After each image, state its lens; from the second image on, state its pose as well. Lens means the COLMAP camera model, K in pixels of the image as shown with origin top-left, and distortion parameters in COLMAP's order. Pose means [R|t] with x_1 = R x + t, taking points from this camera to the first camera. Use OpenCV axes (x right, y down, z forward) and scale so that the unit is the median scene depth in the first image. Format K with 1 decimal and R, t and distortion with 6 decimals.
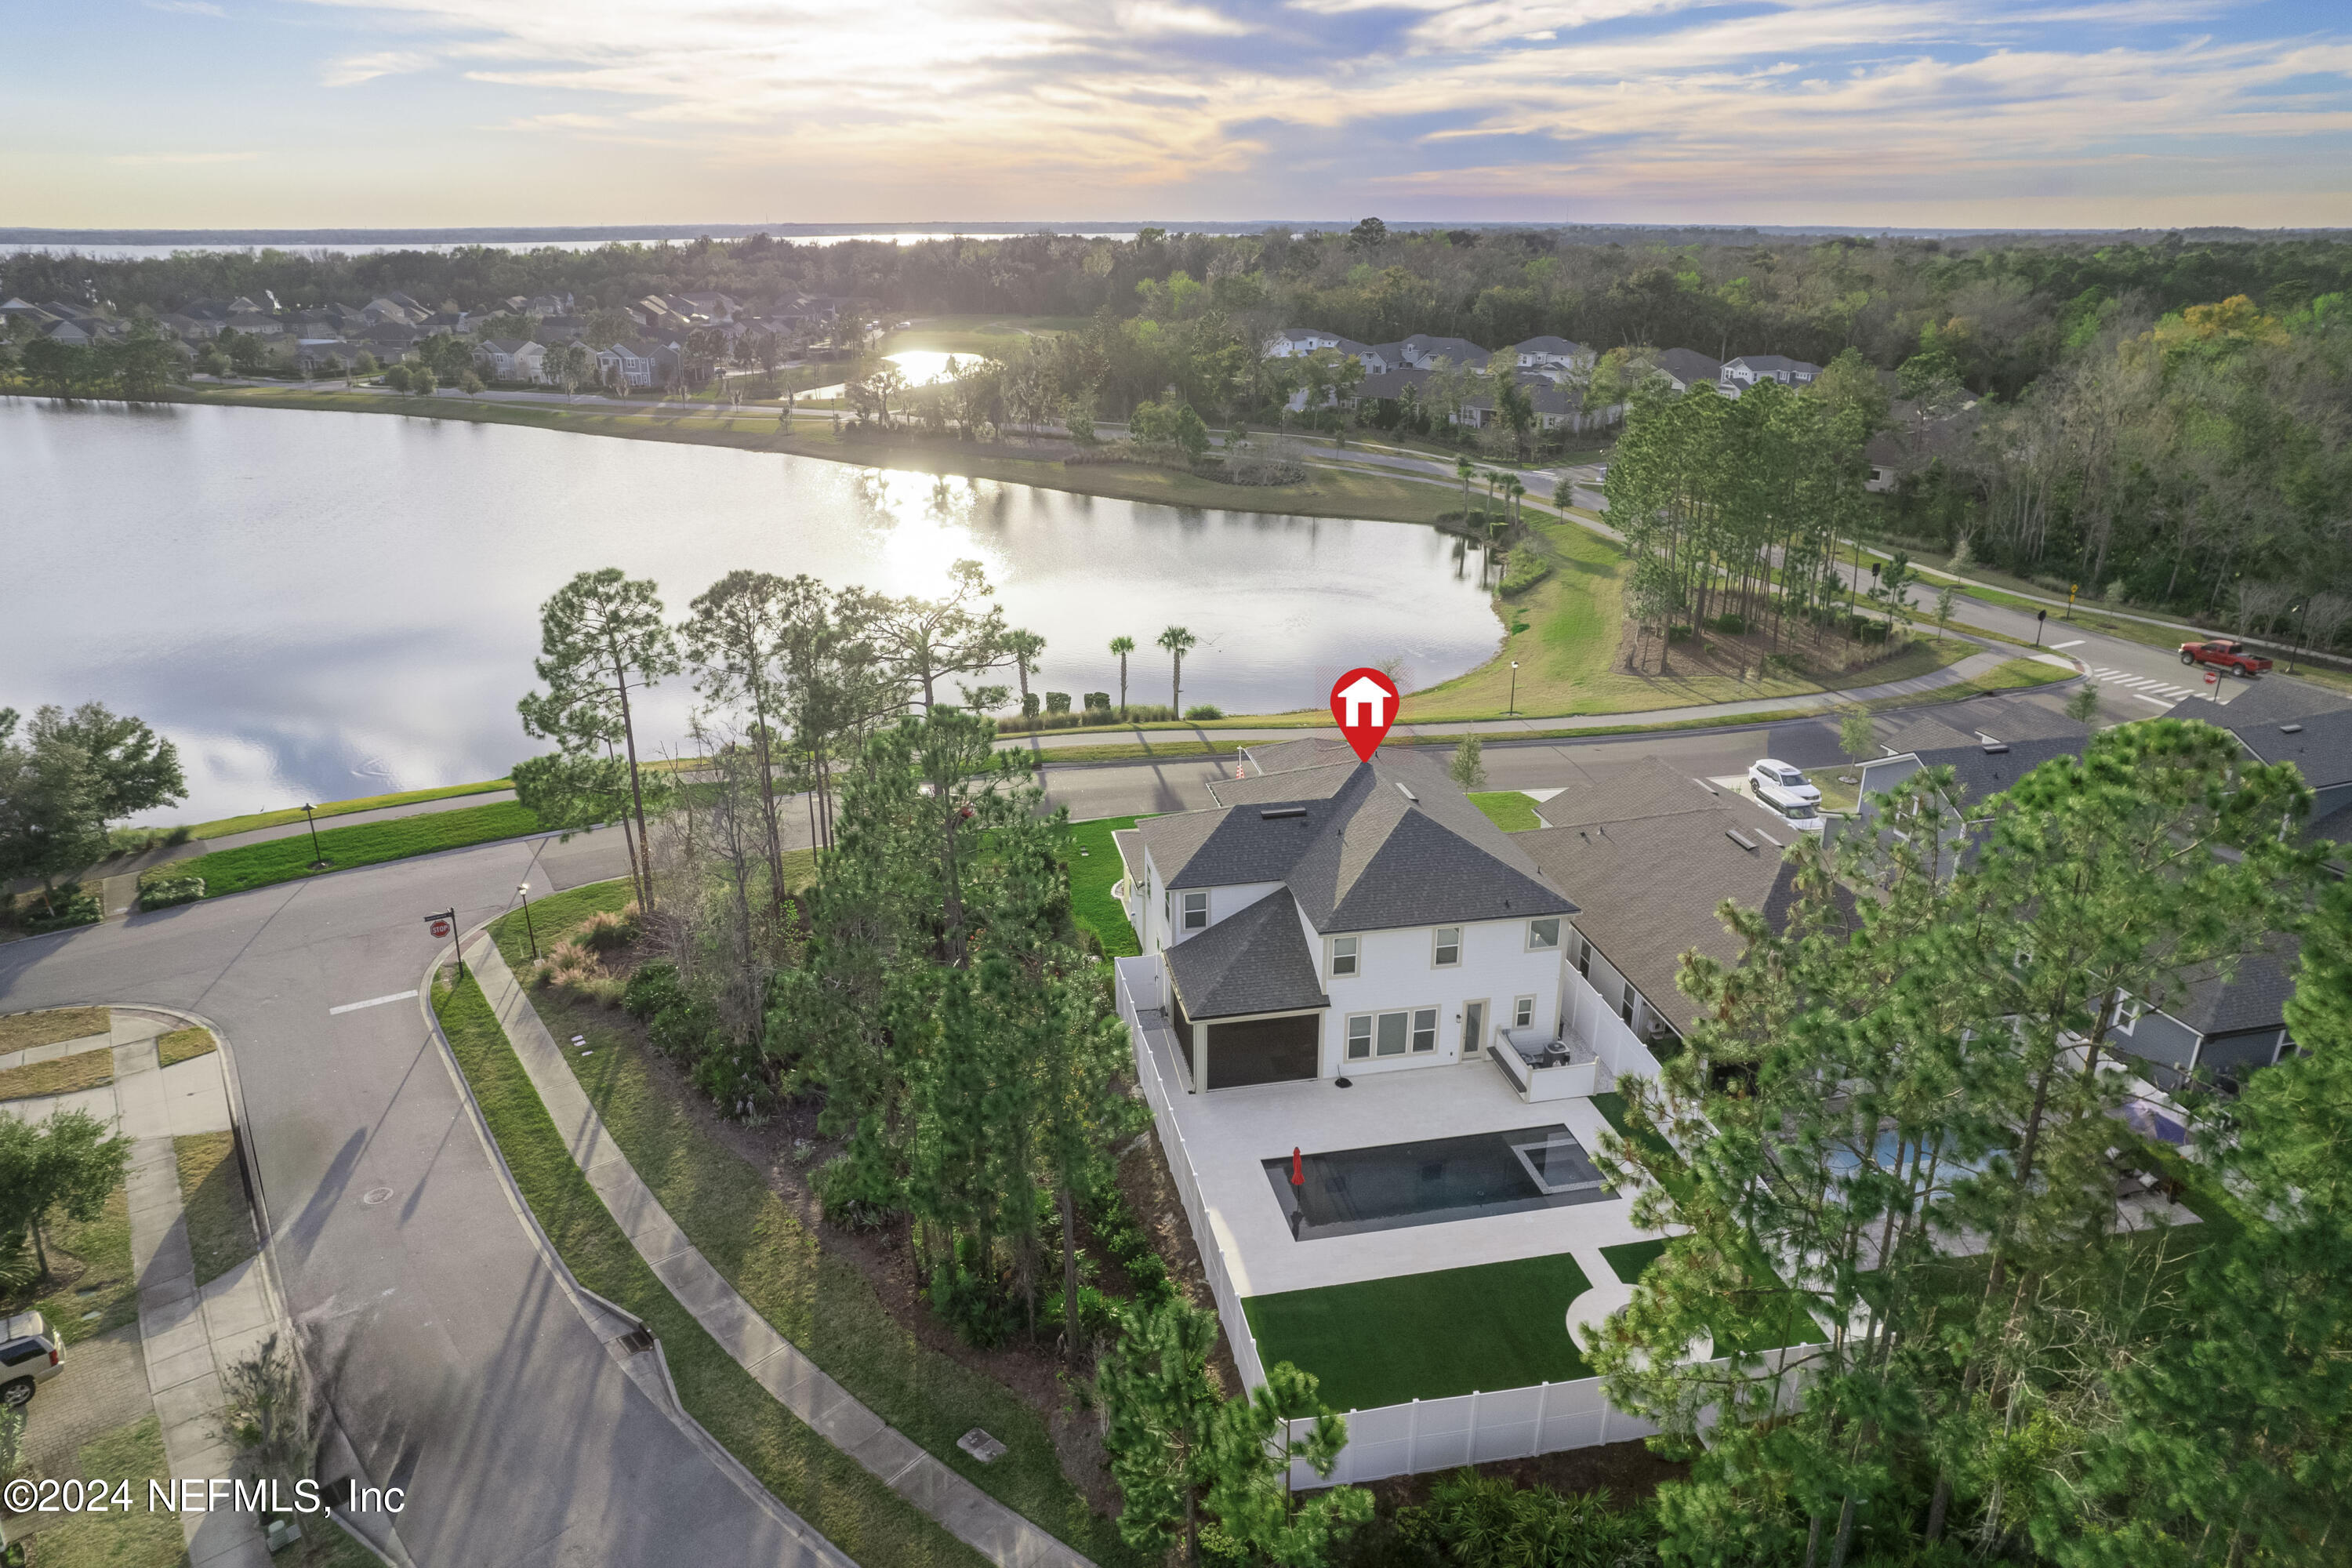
lens RADIAL K [[1508.8, 0, 1179.1], [0, 1508.8, 788.5], [0, 0, 1]] dist [-0.039489, 0.000214]
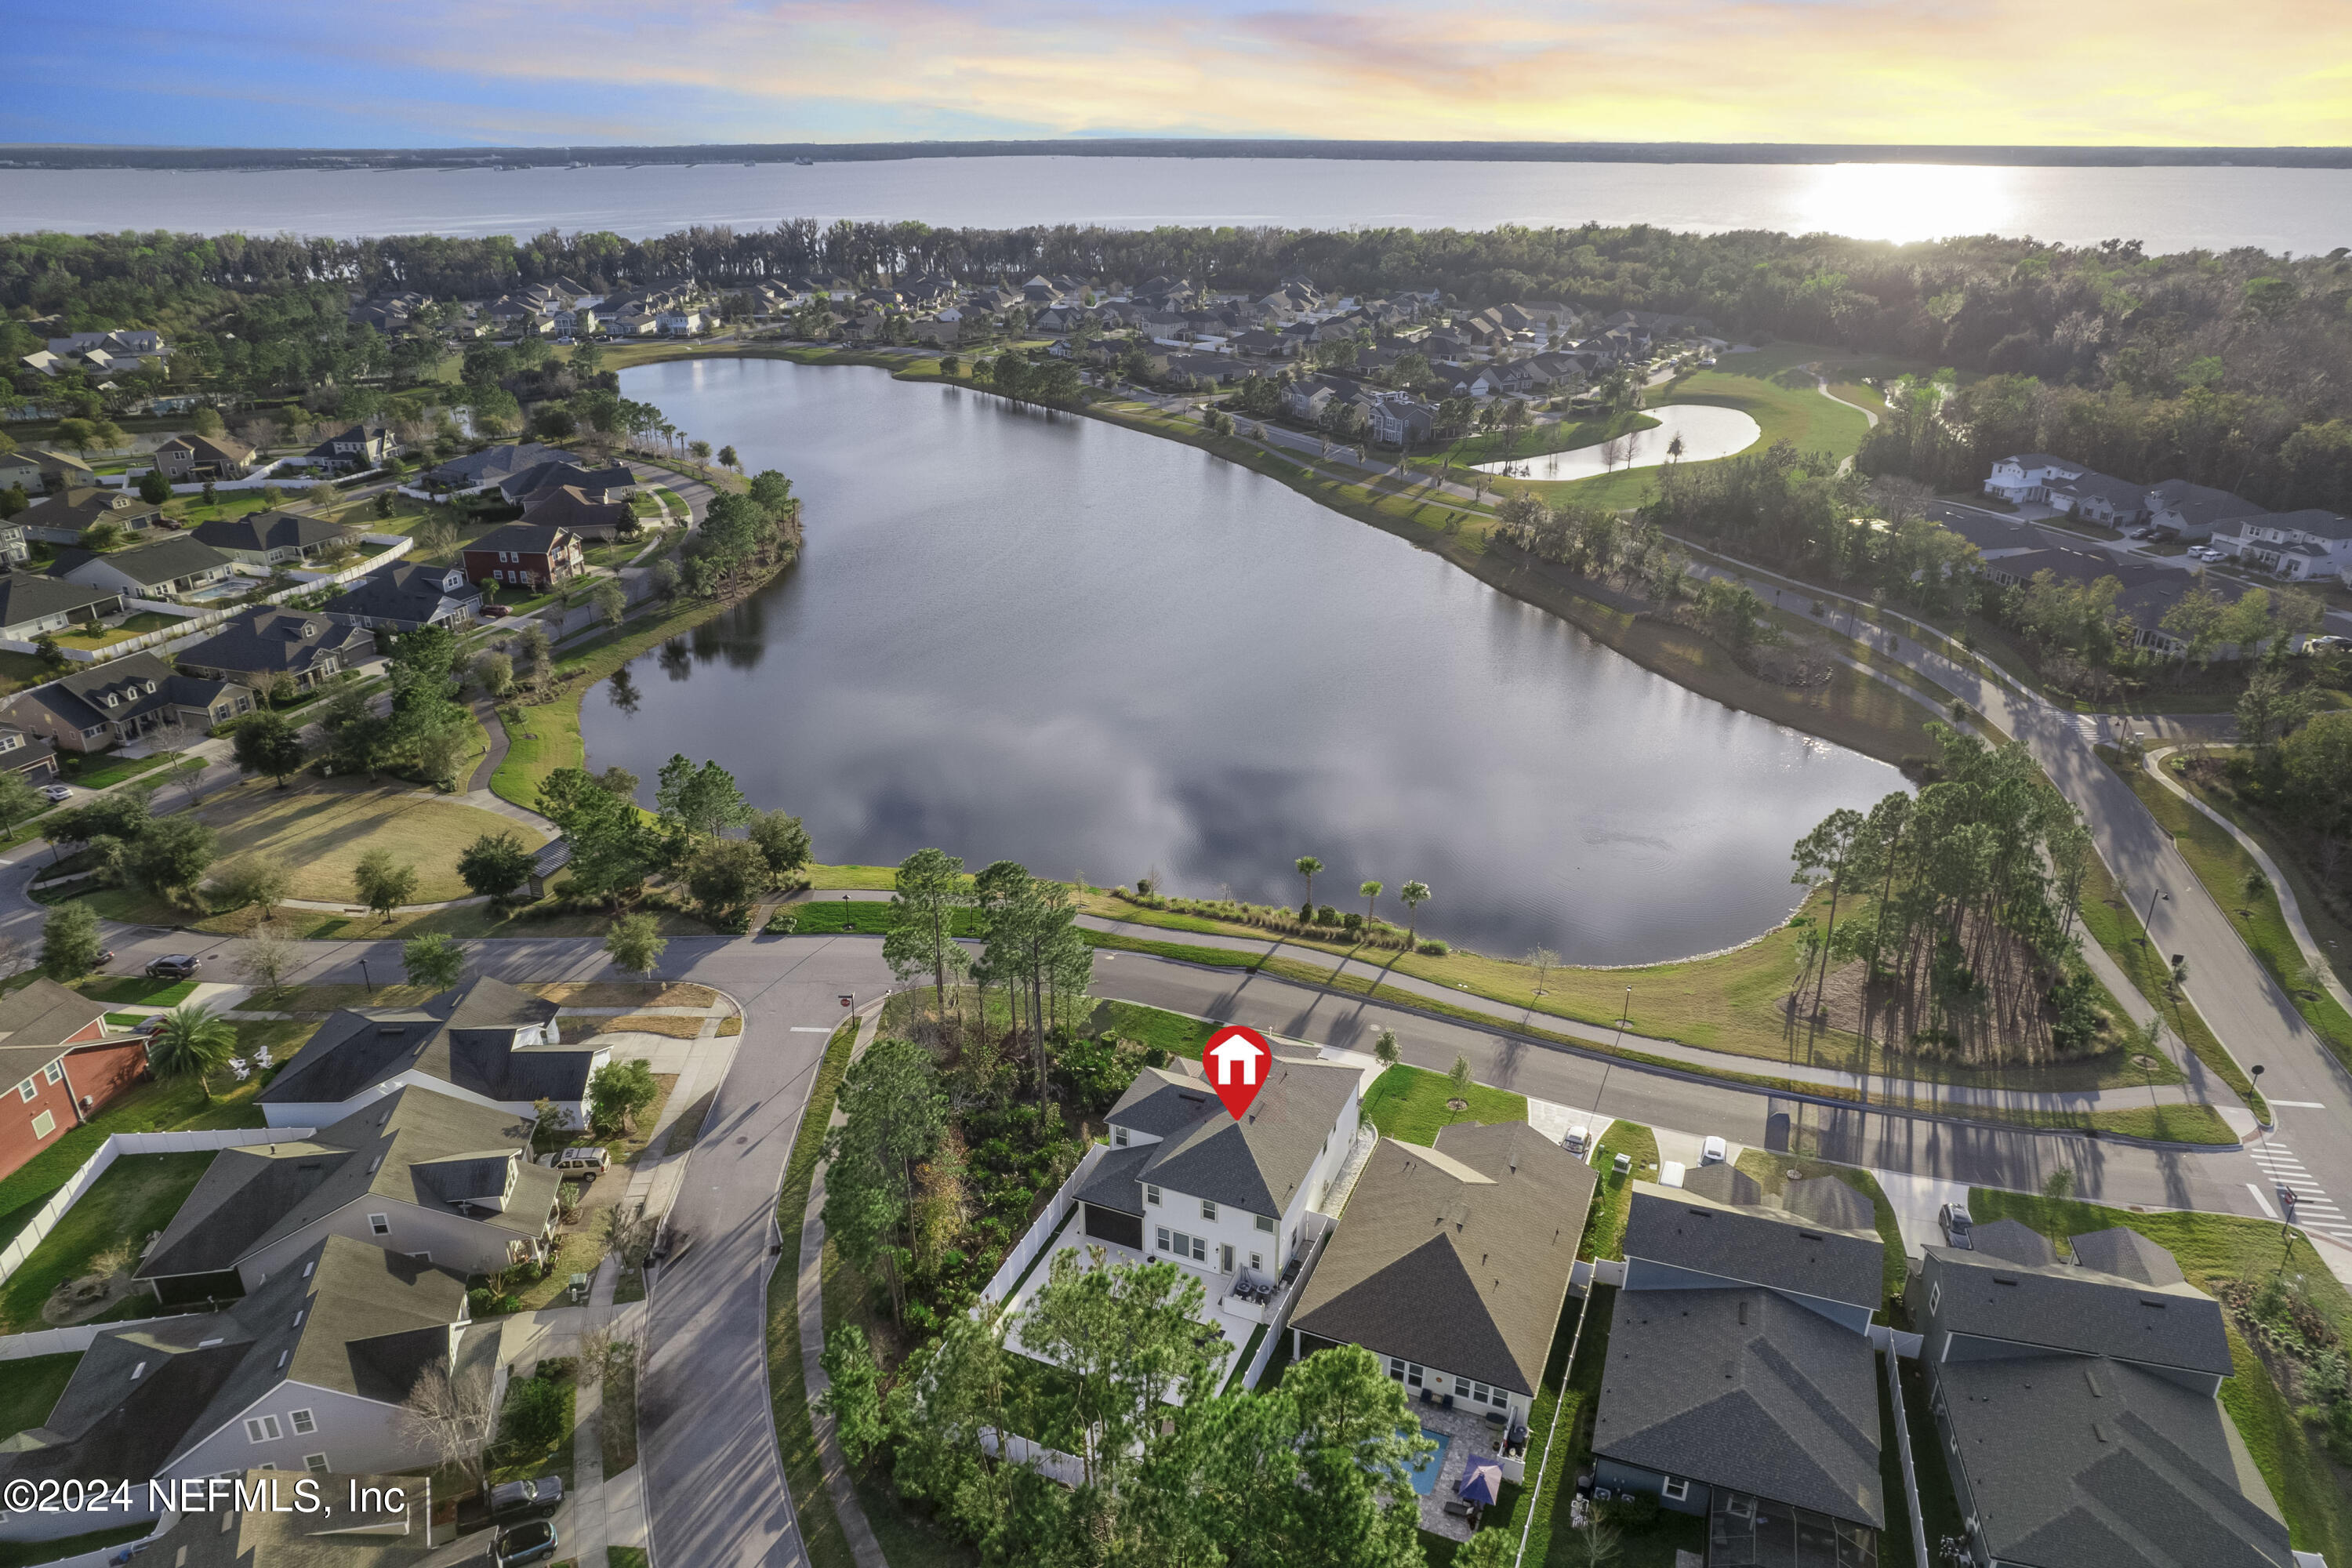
lens RADIAL K [[1508.8, 0, 1186.1], [0, 1508.8, 785.5], [0, 0, 1]] dist [-0.039489, 0.000214]
pose [[0.831112, 0.228601, -0.506946, 0.920911], [-0.202171, 0.973432, 0.107508, -0.554469], [0.518053, 0.013138, 0.855247, -0.517219]]
